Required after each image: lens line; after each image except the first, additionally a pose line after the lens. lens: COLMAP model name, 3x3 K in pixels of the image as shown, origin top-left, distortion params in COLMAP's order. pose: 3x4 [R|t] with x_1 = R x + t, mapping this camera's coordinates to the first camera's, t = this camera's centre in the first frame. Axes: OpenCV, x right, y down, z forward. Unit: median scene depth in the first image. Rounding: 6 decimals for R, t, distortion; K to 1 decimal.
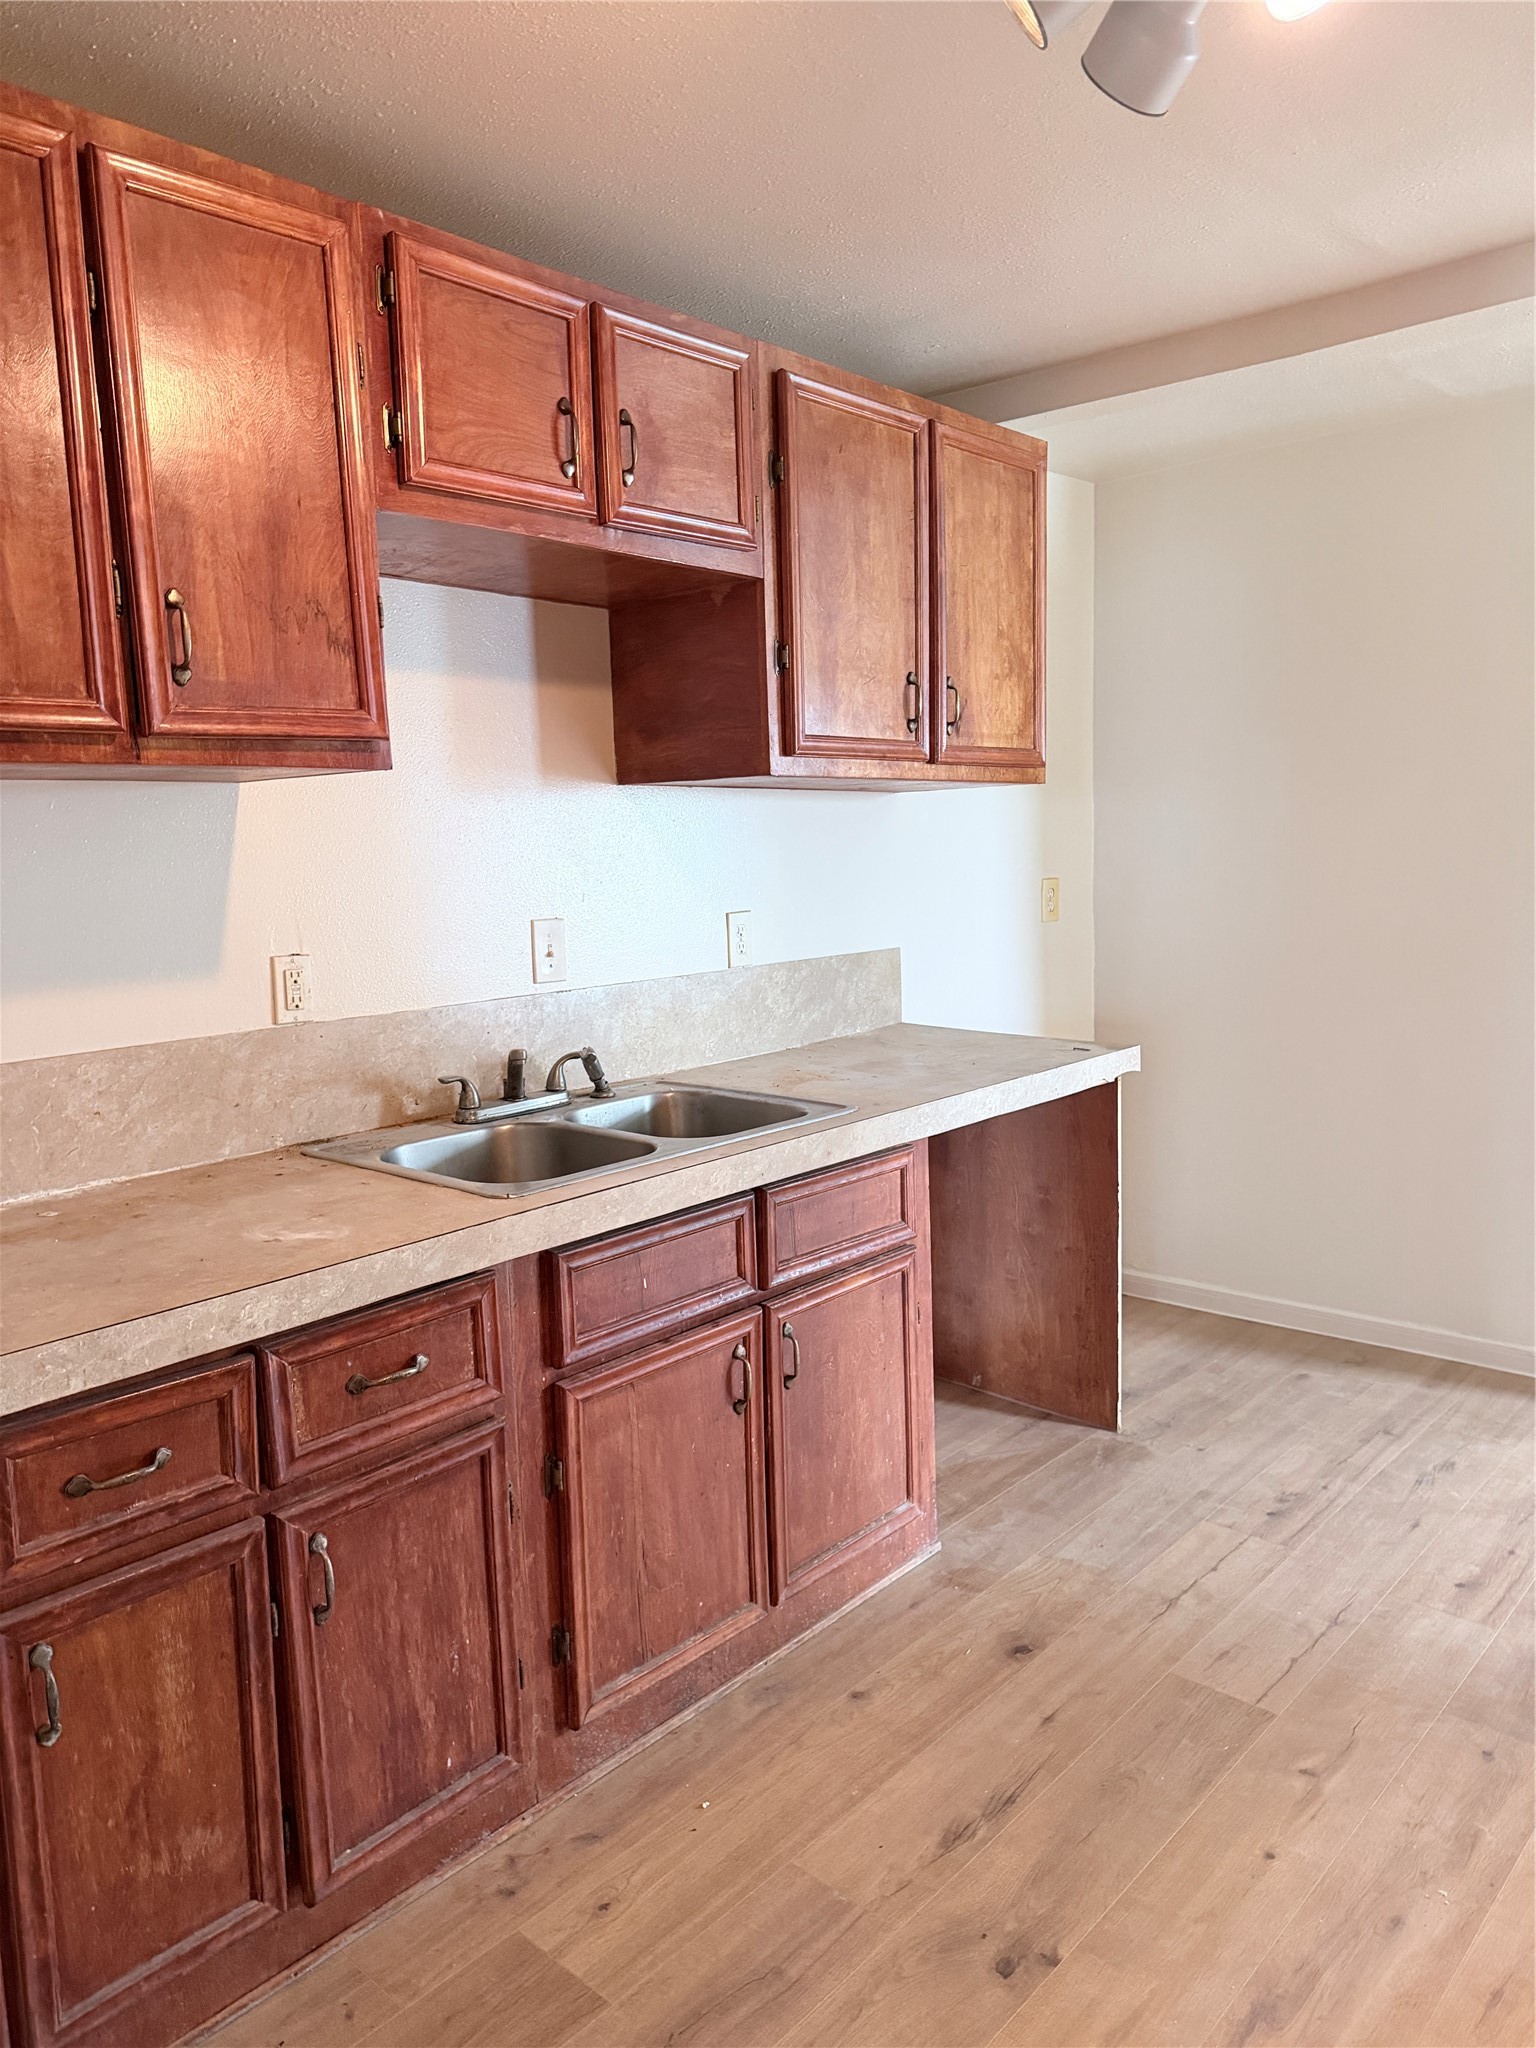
lens RADIAL K [[1477.1, 0, 769.4], [0, 1477.1, 1023.4], [0, 0, 1]] dist [0.042090, -0.040305]
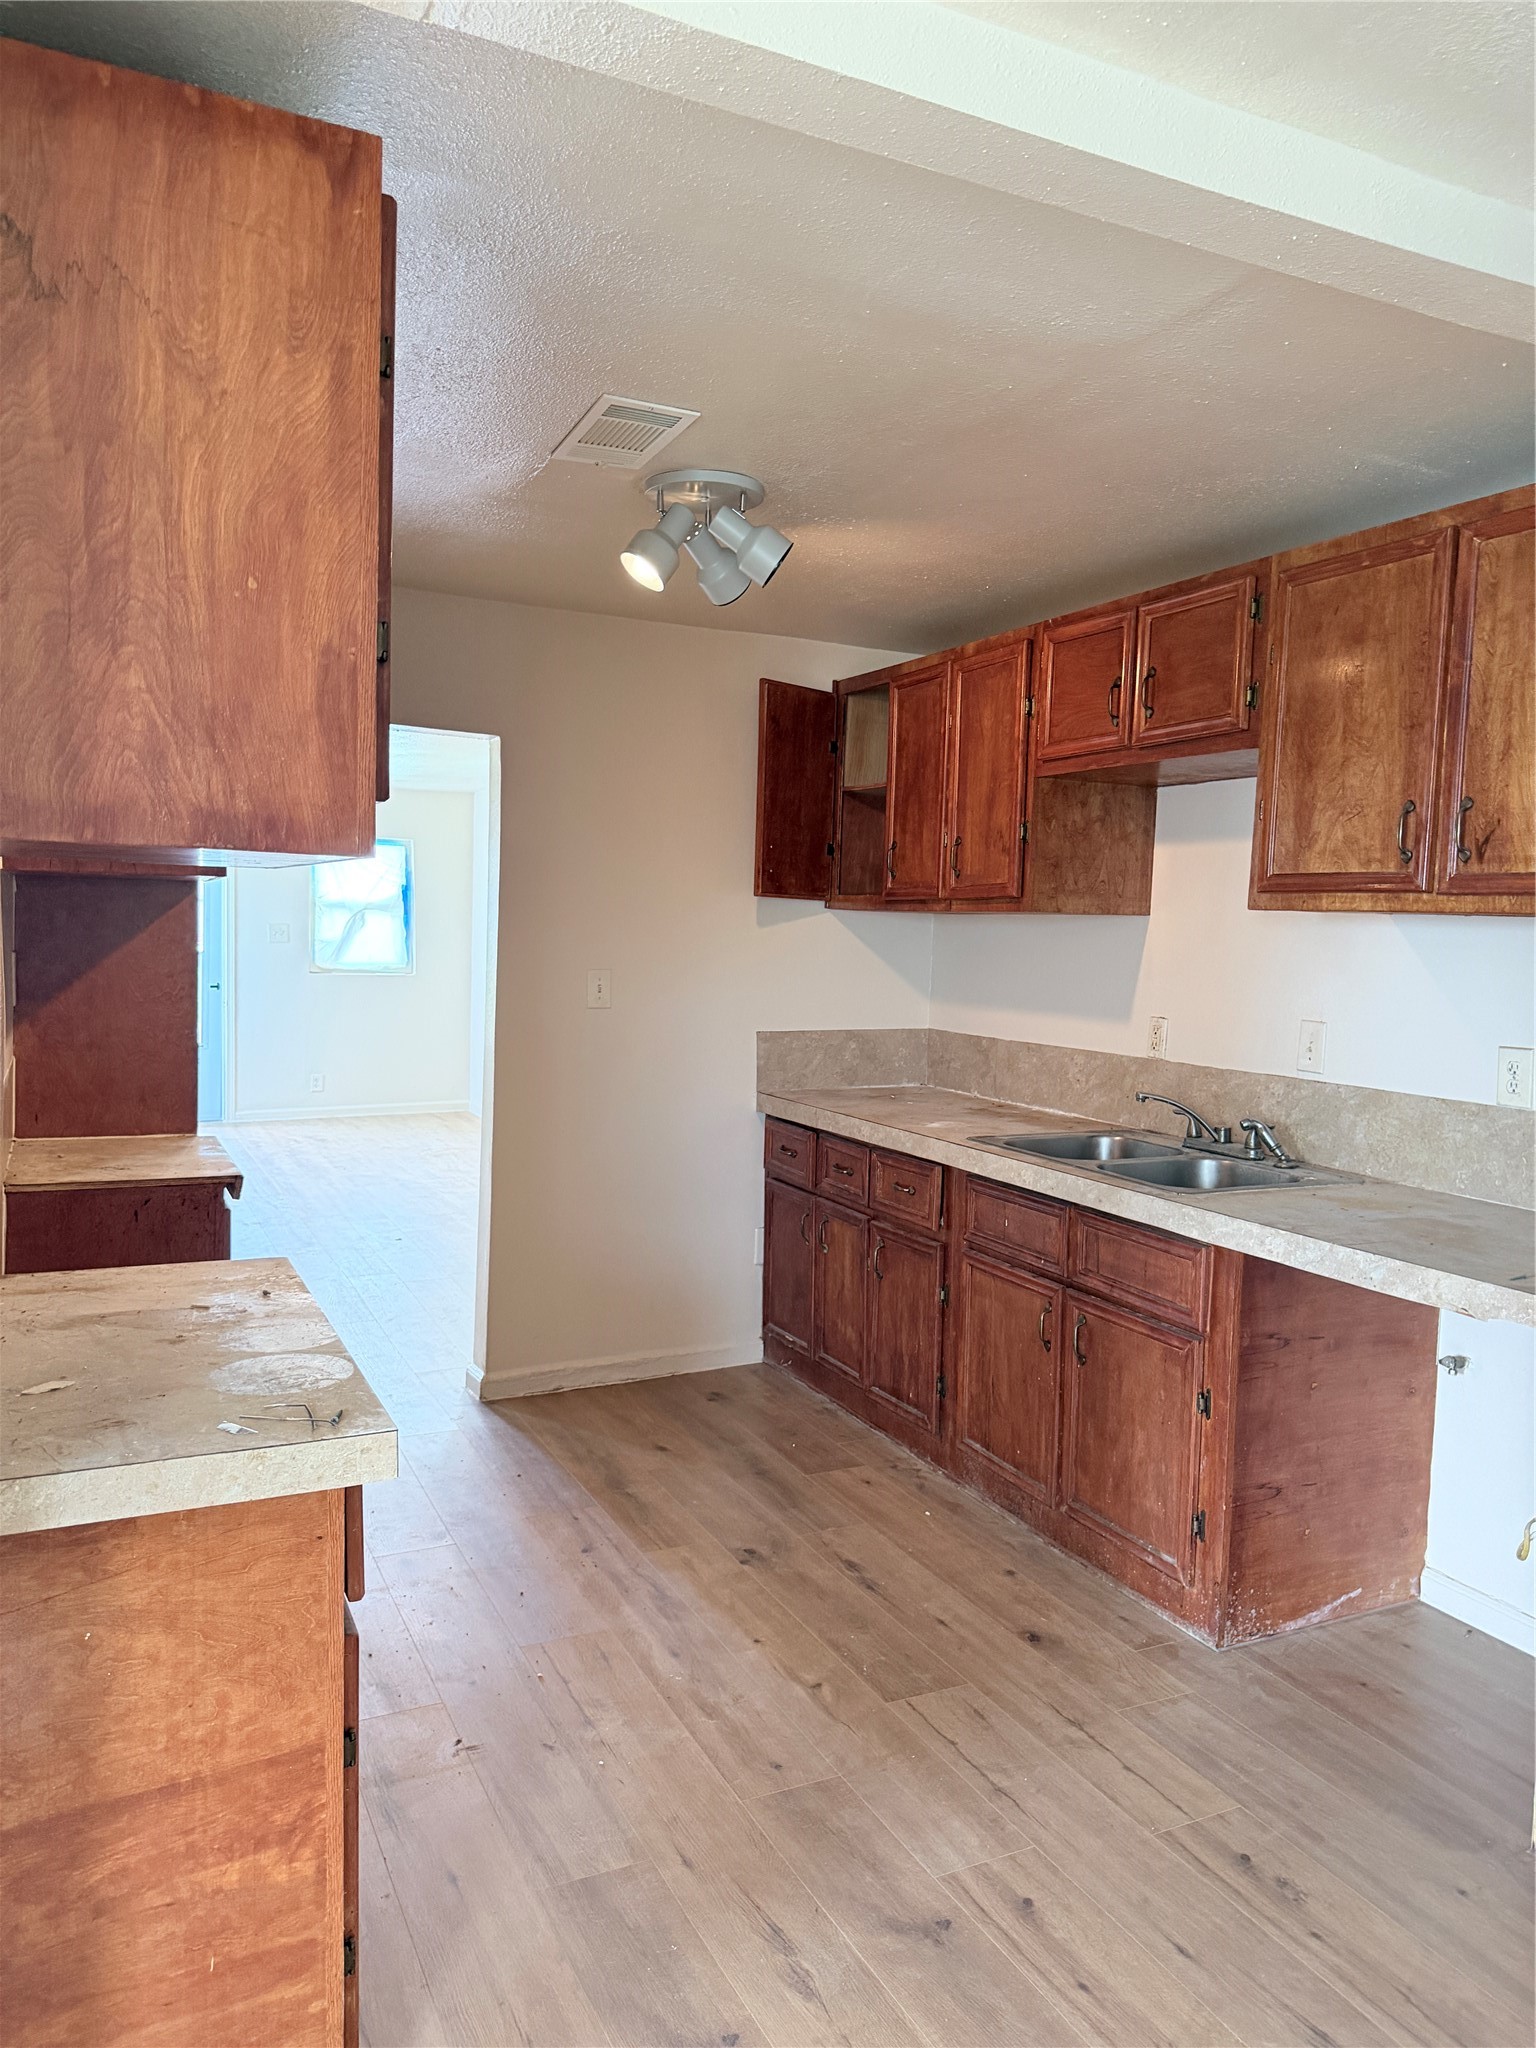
lens RADIAL K [[1477.1, 0, 746.8], [0, 1477.1, 1023.9], [0, 0, 1]] dist [0.042090, -0.040305]
pose [[-0.401626, 0.082772, -0.912056, 1.381704], [-0.125380, 0.981560, 0.144291, -0.220681], [0.907181, 0.172305, -0.383842, 1.221289]]
